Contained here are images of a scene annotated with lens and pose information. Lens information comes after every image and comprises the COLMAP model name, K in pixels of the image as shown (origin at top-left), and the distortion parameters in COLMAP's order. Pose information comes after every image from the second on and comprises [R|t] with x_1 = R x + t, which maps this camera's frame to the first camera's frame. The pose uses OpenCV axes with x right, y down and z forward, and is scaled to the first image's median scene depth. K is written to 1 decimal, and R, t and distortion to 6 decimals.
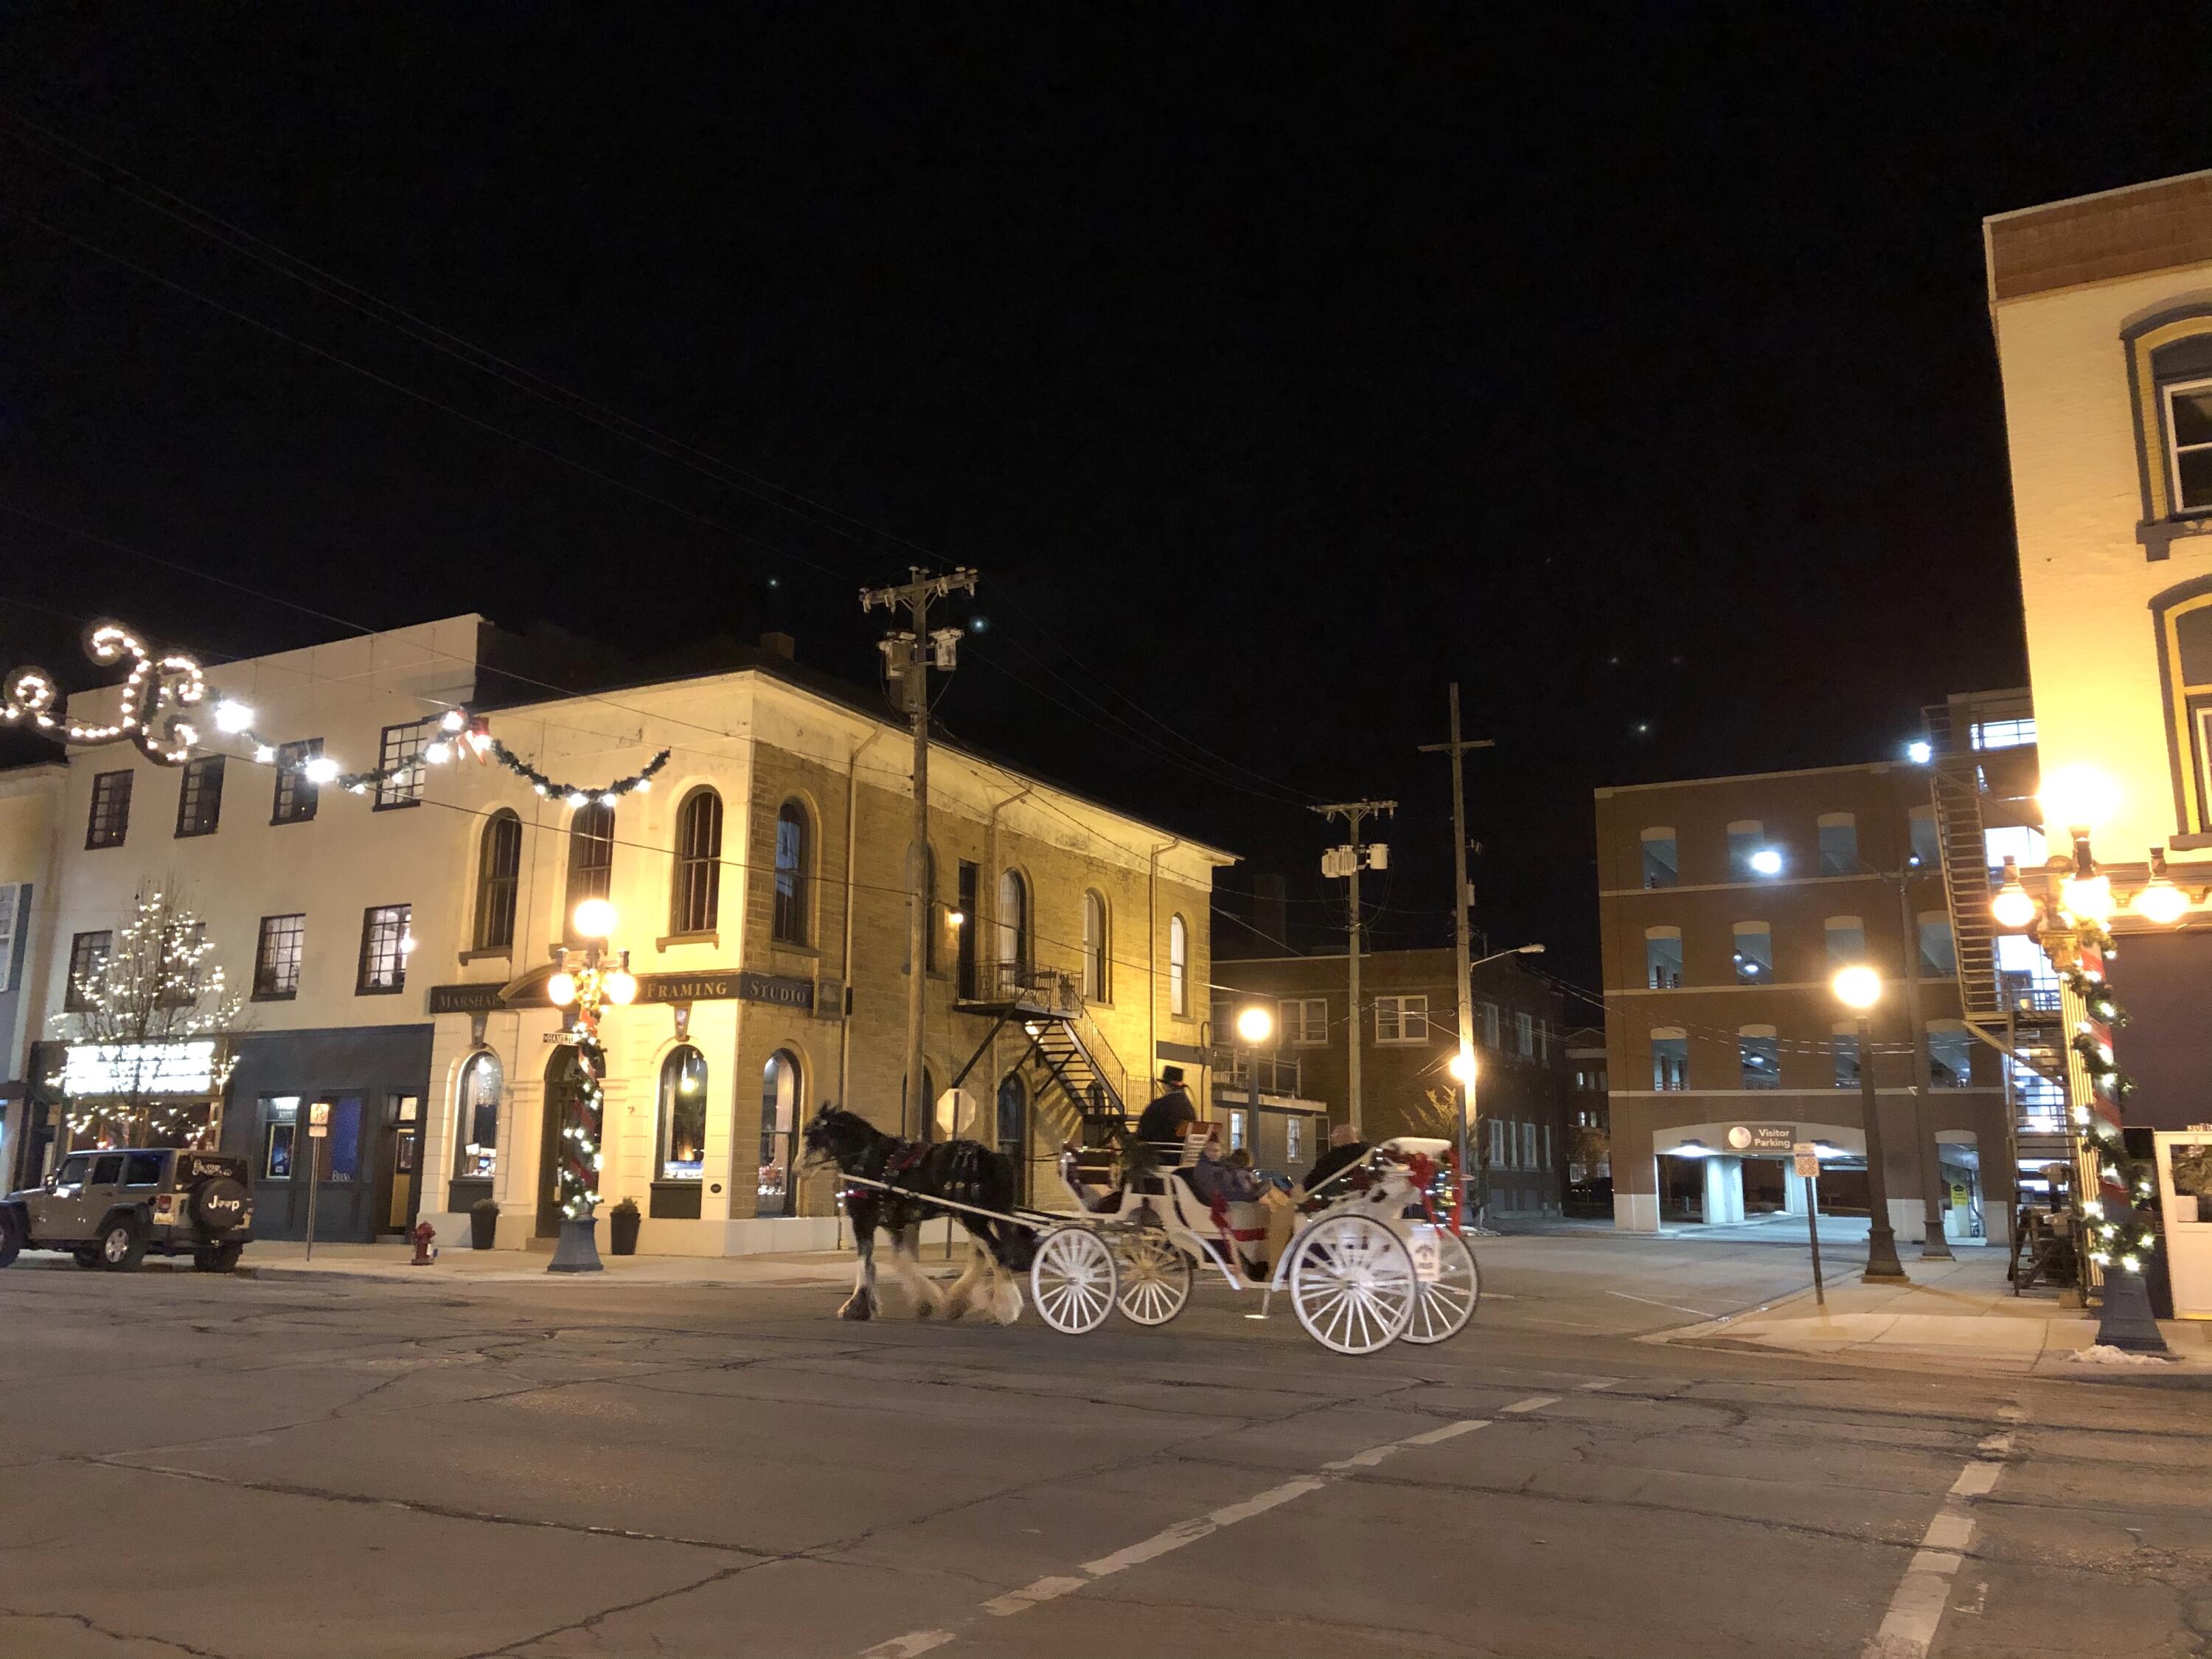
lens RADIAL K [[1802.2, 0, 1105.7], [0, 1802.2, 819.9], [0, 0, 1]] dist [0.035100, -0.008267]
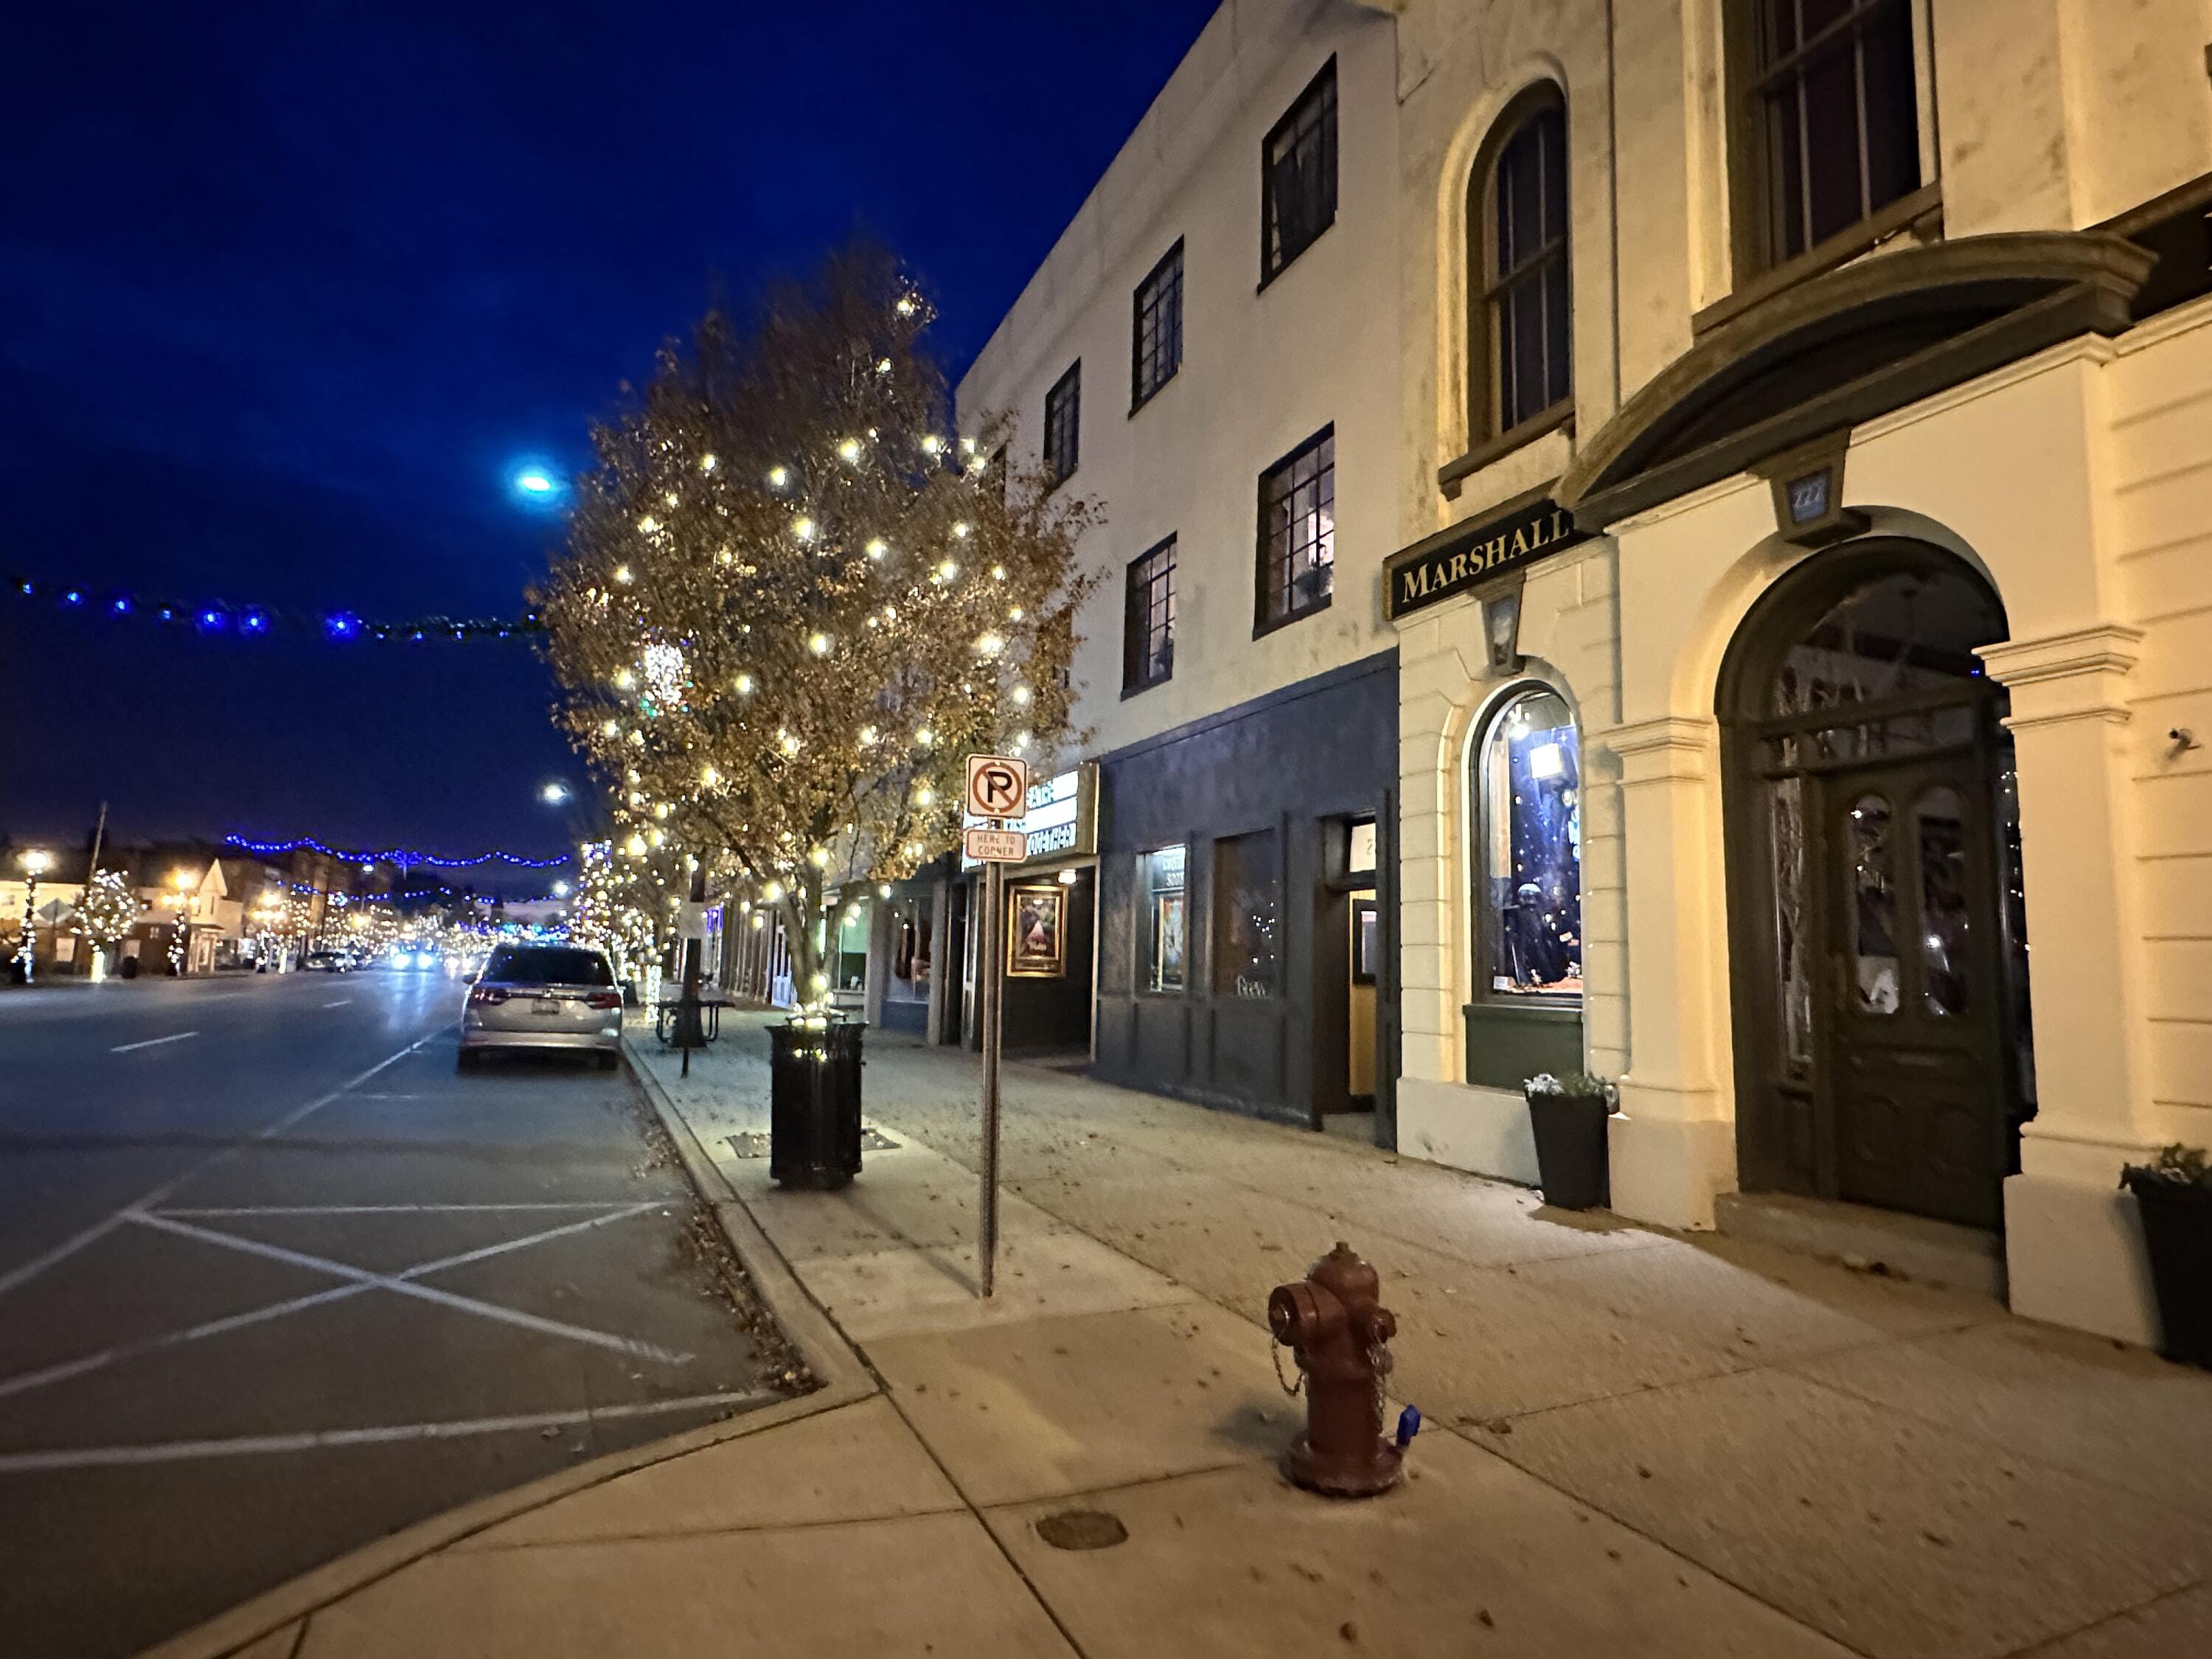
lens RADIAL K [[1202.0, 0, 1095.9], [0, 1202.0, 833.9], [0, 0, 1]] dist [-0.000980, -0.002378]
pose [[0.801716, -0.058066, -0.594878, -0.265209], [0.097977, 0.994574, 0.034963, 0.142482], [0.589620, -0.086315, 0.803055, 0.736678]]
